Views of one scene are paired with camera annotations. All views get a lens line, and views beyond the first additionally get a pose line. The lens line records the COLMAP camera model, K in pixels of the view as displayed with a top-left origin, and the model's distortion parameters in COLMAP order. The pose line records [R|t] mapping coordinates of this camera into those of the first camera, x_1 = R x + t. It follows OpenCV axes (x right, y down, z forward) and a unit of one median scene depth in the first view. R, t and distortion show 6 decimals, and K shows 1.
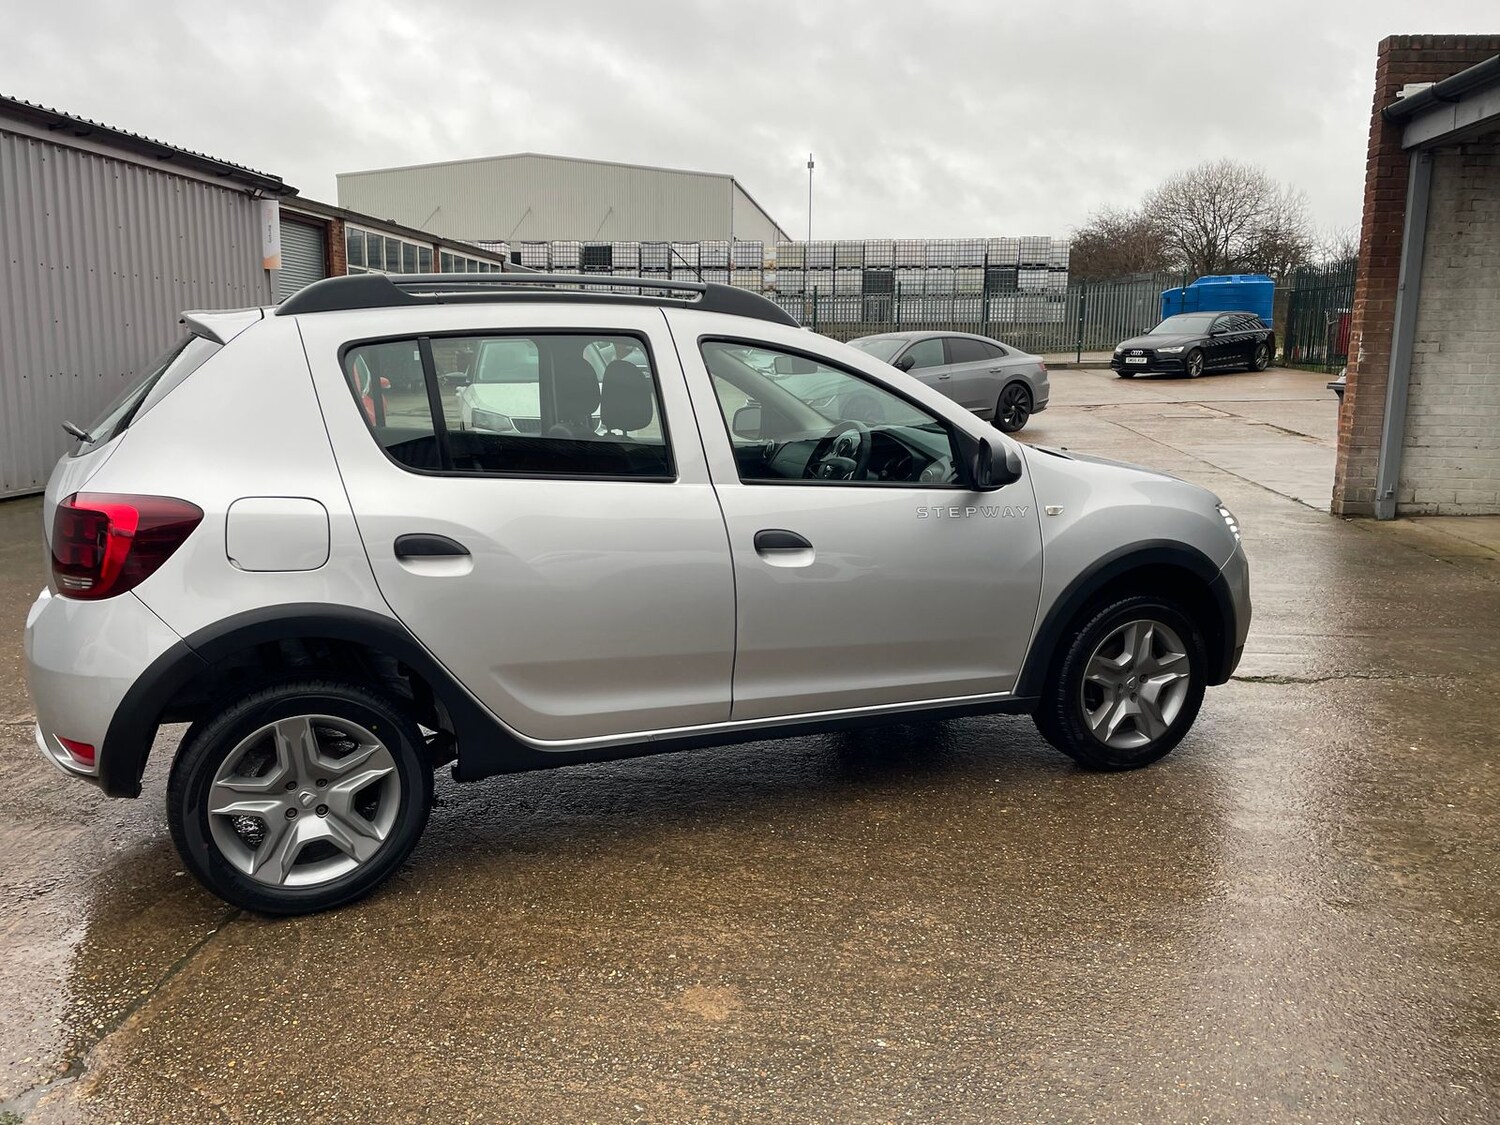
lens RADIAL K [[1183.5, 0, 744.1], [0, 1183.5, 567.5], [0, 0, 1]] dist [0.088743, -0.112288]
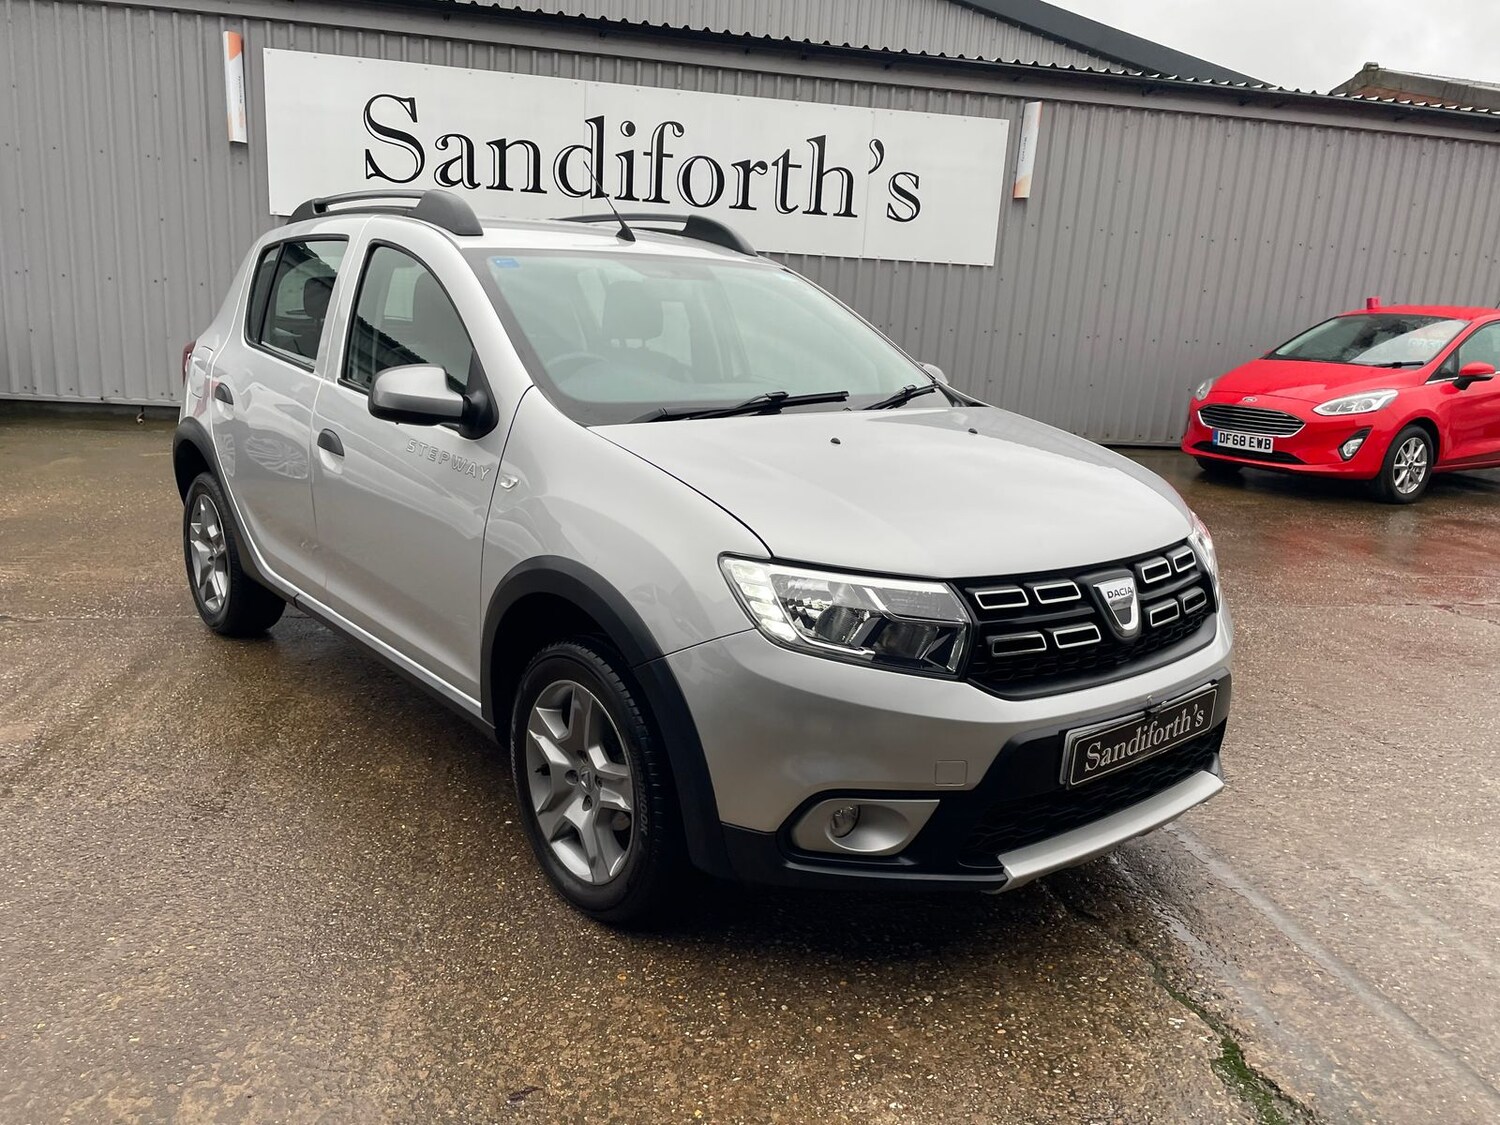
lens RADIAL K [[1184.1, 0, 760.2], [0, 1184.1, 569.0], [0, 0, 1]] dist [0.089300, -0.113956]
pose [[0.292915, 0.225741, -0.929108, 1.076100], [-0.224167, 0.960859, 0.162783, -0.162054], [0.929489, 0.160594, 0.332054, 0.990999]]
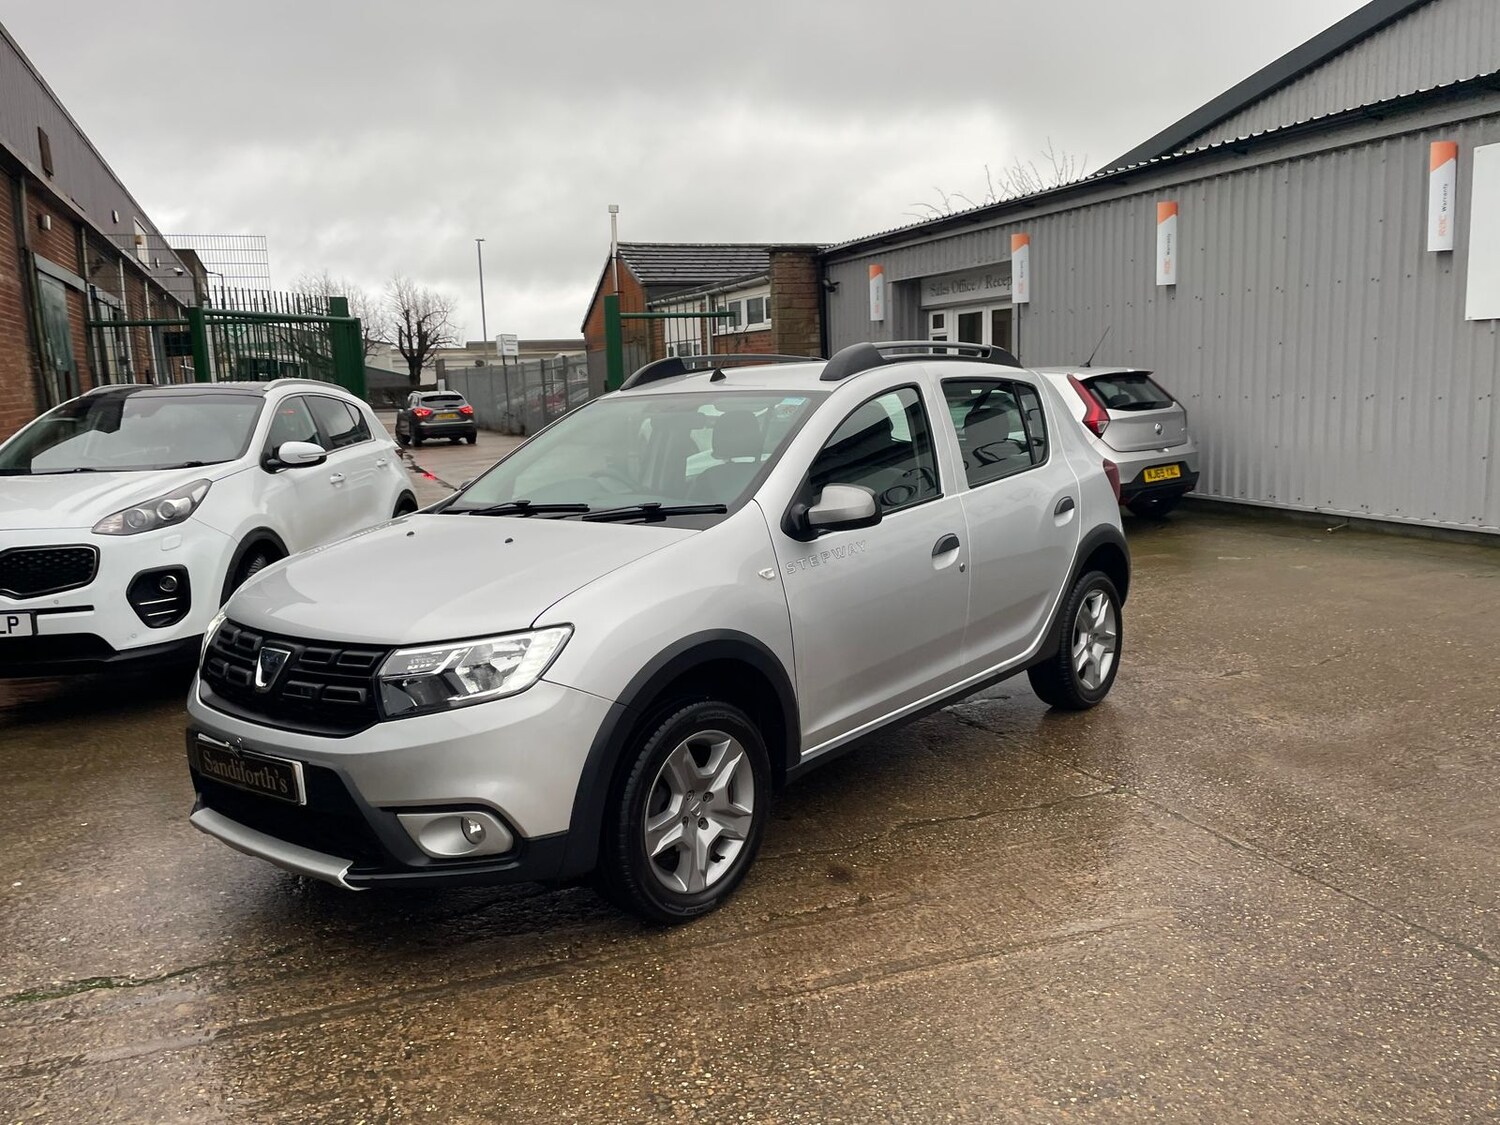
lens RADIAL K [[1184.1, 0, 760.4], [0, 1184.1, 567.5], [0, 0, 1]] dist [0.089300, -0.113956]
pose [[-0.886166, 0.095324, -0.453457, 0.556278], [-0.054954, 0.950084, 0.307117, -0.449528], [0.460098, 0.297076, -0.836693, 2.350654]]
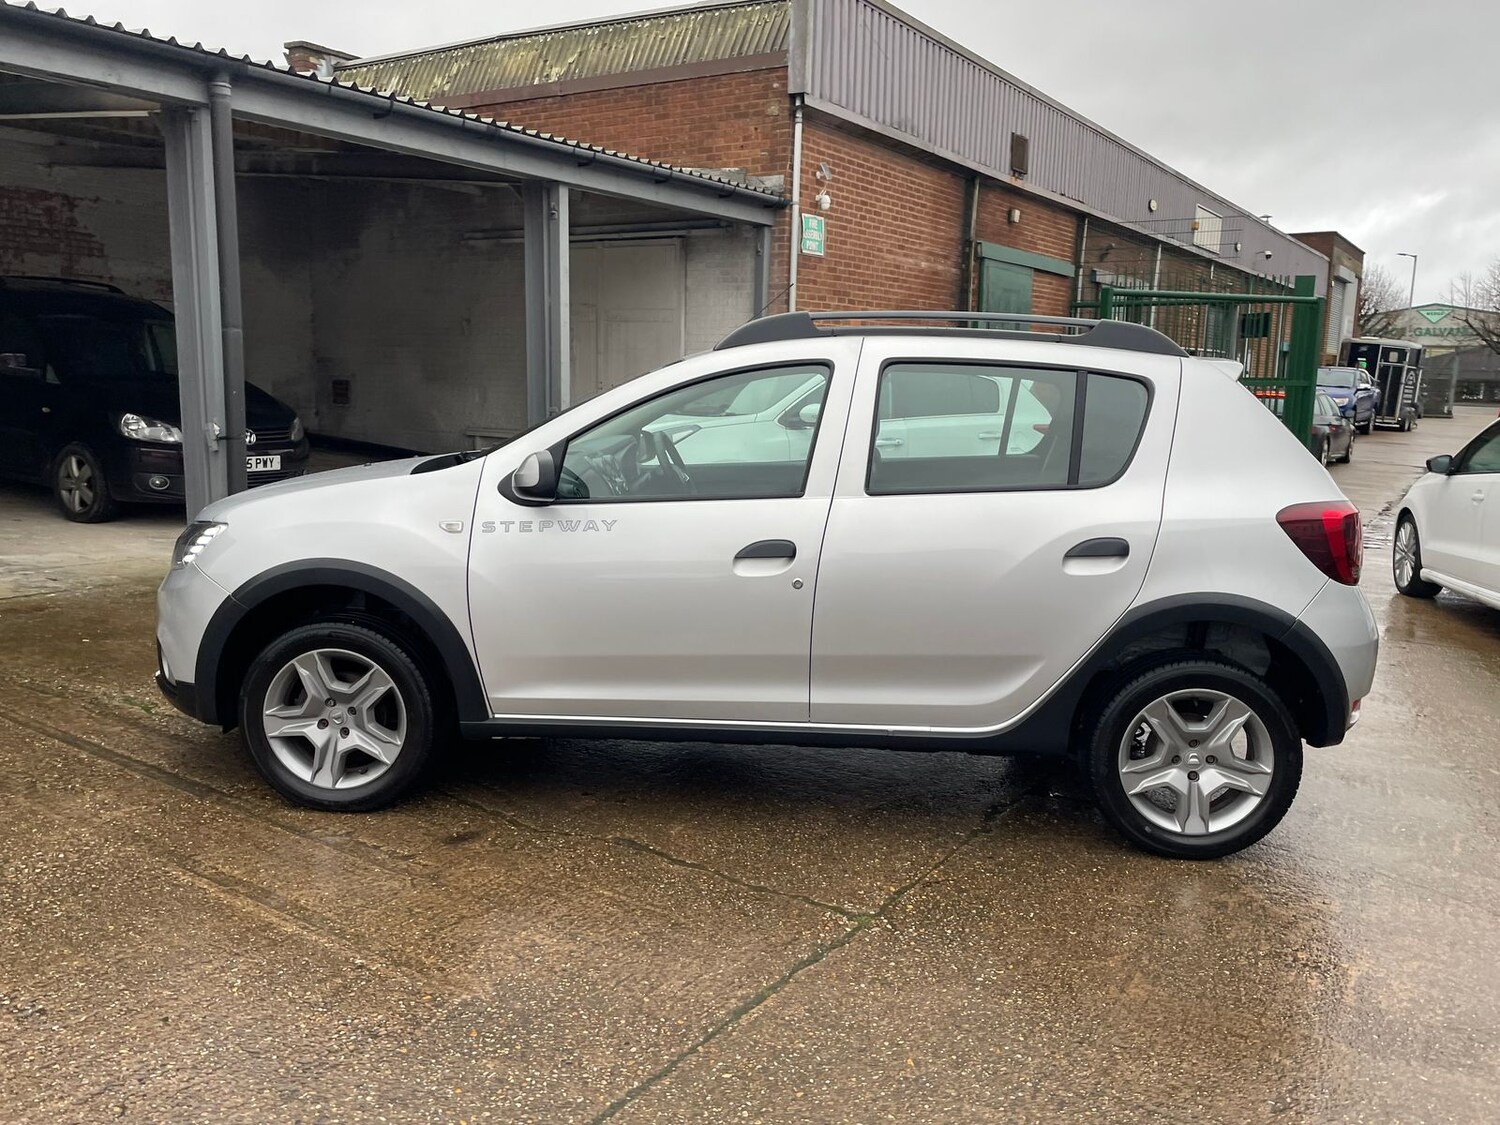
lens RADIAL K [[1184.1, 0, 758.6], [0, 1184.1, 553.6], [0, 0, 1]] dist [0.089300, -0.113956]
pose [[-0.892720, -0.097834, 0.439862, -0.604926], [0.049210, 0.949141, 0.310982, -0.424225], [-0.447916, 0.299266, -0.842503, 2.278406]]
